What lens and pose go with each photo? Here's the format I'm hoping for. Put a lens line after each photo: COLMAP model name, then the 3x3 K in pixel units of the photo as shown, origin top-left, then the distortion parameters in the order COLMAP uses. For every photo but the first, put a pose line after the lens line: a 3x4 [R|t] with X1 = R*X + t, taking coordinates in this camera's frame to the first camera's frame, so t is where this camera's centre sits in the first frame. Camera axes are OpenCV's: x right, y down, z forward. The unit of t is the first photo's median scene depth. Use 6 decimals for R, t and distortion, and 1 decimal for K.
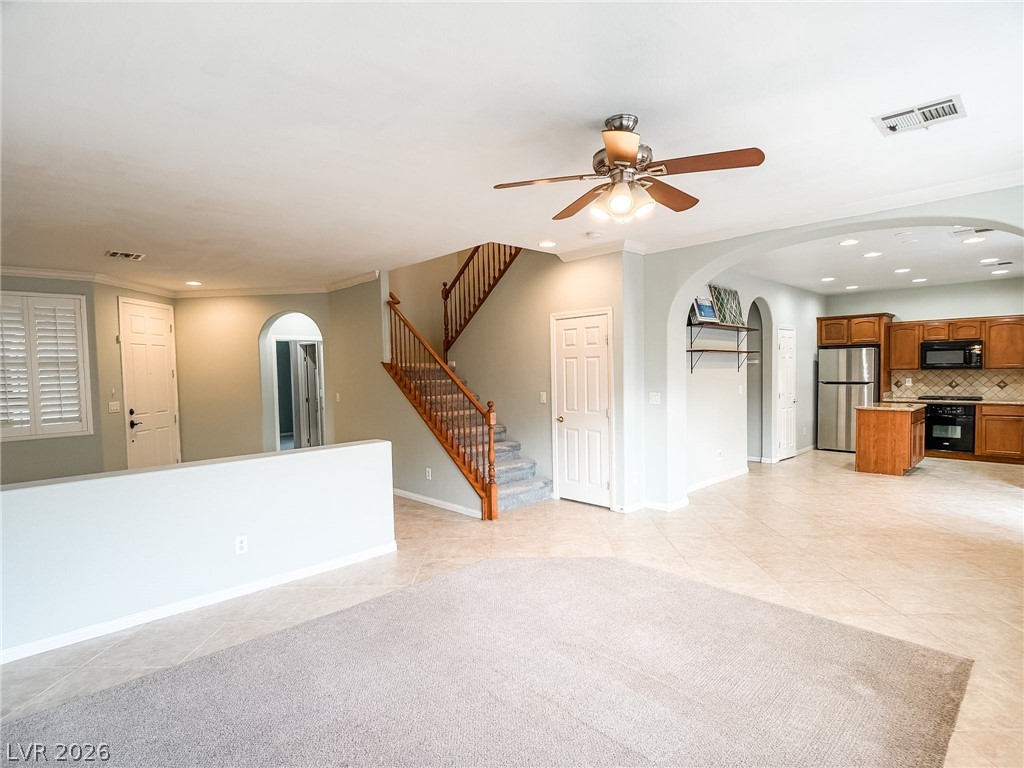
lens RADIAL K [[537.7, 0, 514.7], [0, 537.7, 390.6], [0, 0, 1]] dist [0.006049, -0.018969]
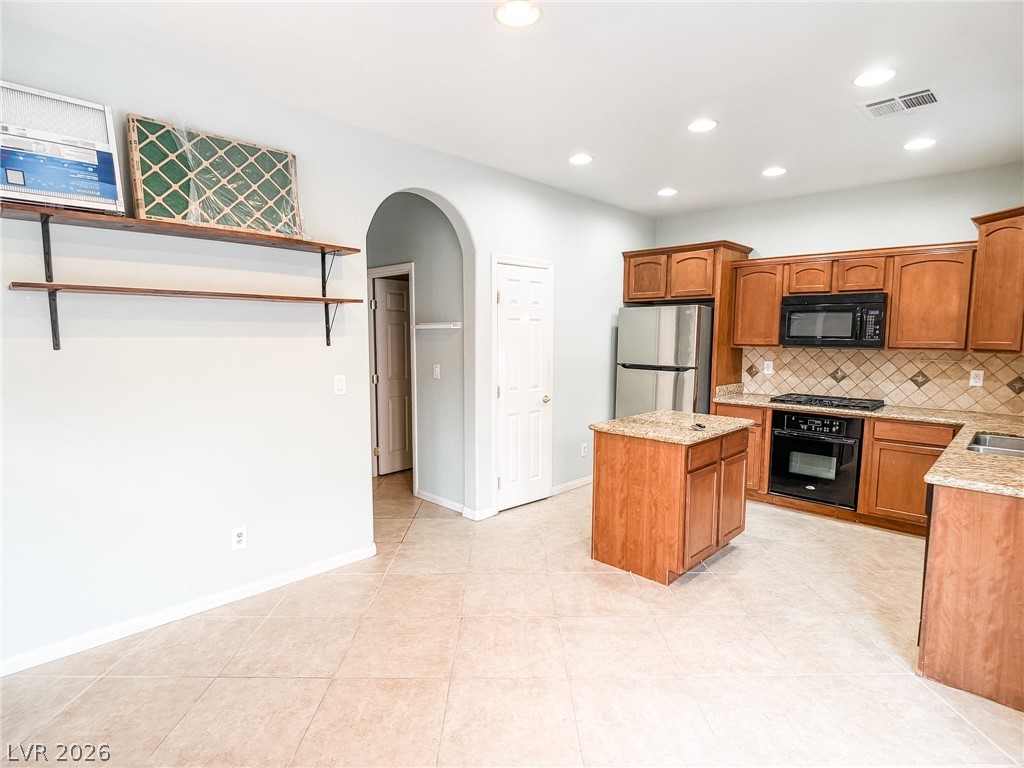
lens RADIAL K [[537.7, 0, 514.7], [0, 537.7, 390.6], [0, 0, 1]] dist [0.006049, -0.018969]
pose [[0.999434, 0.018002, 0.028401, 0.471391], [-0.019843, 0.997627, 0.065934, -0.025404], [-0.027147, -0.066460, 0.997420, 0.456991]]
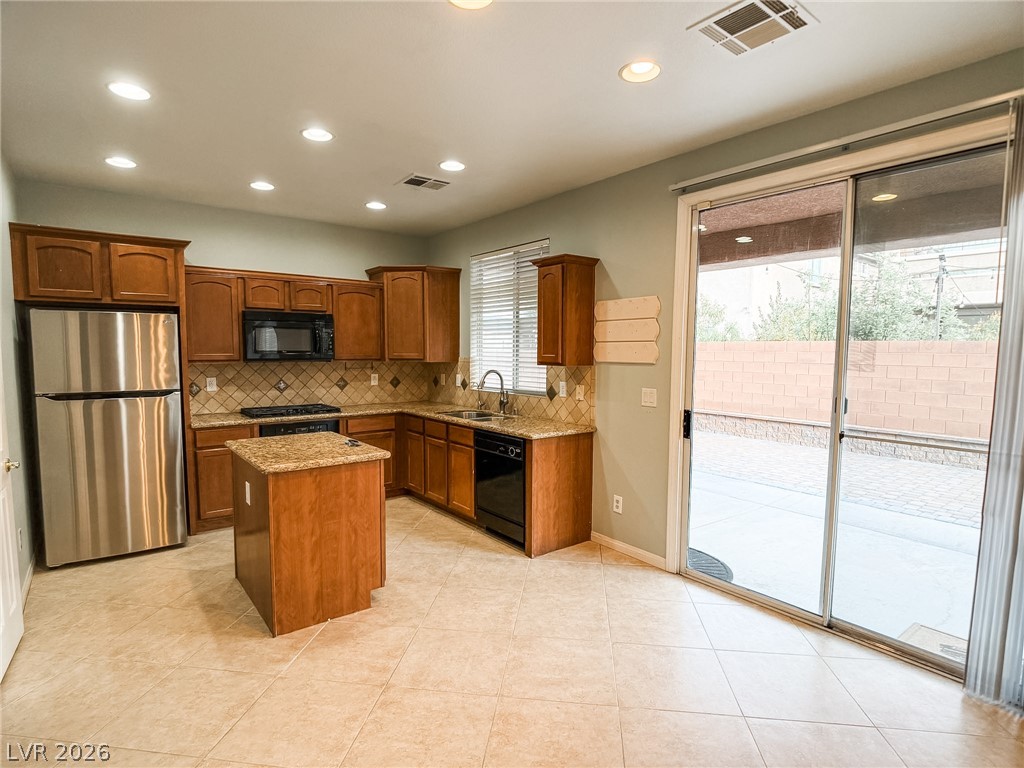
lens RADIAL K [[537.7, 0, 514.7], [0, 537.7, 390.6], [0, 0, 1]] dist [0.006049, -0.018969]
pose [[0.104581, -0.061048, 0.992641, 0.248902], [0.033880, 0.997754, 0.057793, -0.032255], [-0.993939, 0.027587, 0.106415, 0.676507]]
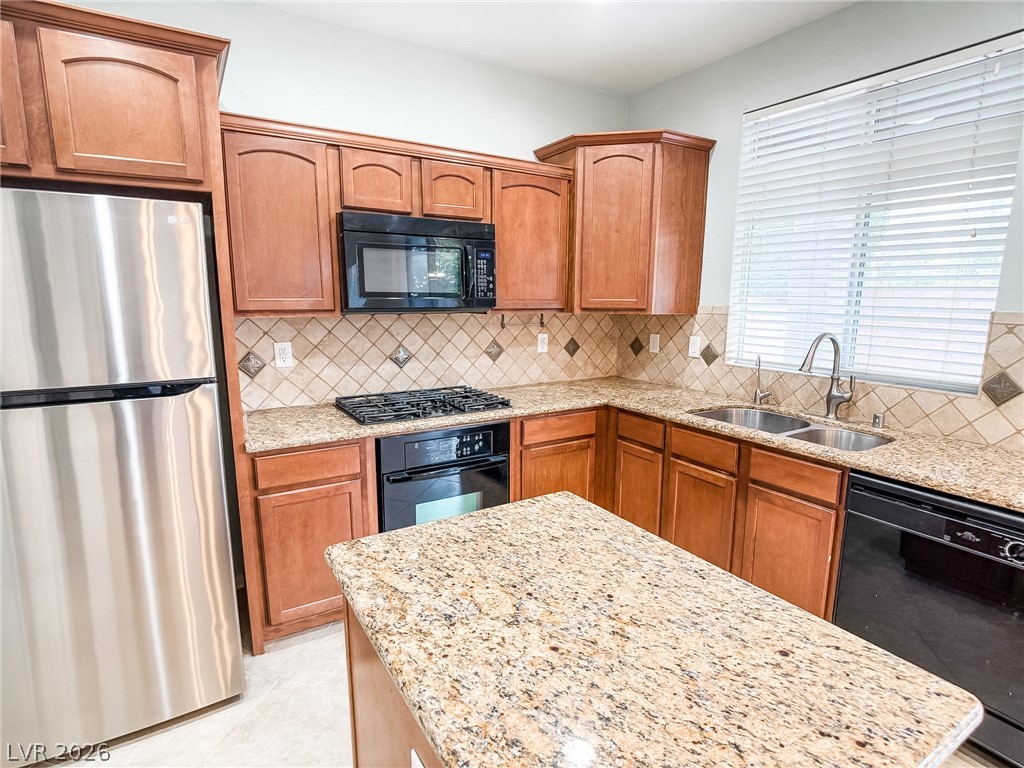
lens RADIAL K [[537.7, 0, 514.7], [0, 537.7, 390.6], [0, 0, 1]] dist [0.006049, -0.018969]
pose [[0.217898, -0.152585, 0.963970, 0.500234], [0.030538, 0.988285, 0.149531, -0.038758], [-0.975494, -0.003145, 0.220005, 0.852787]]
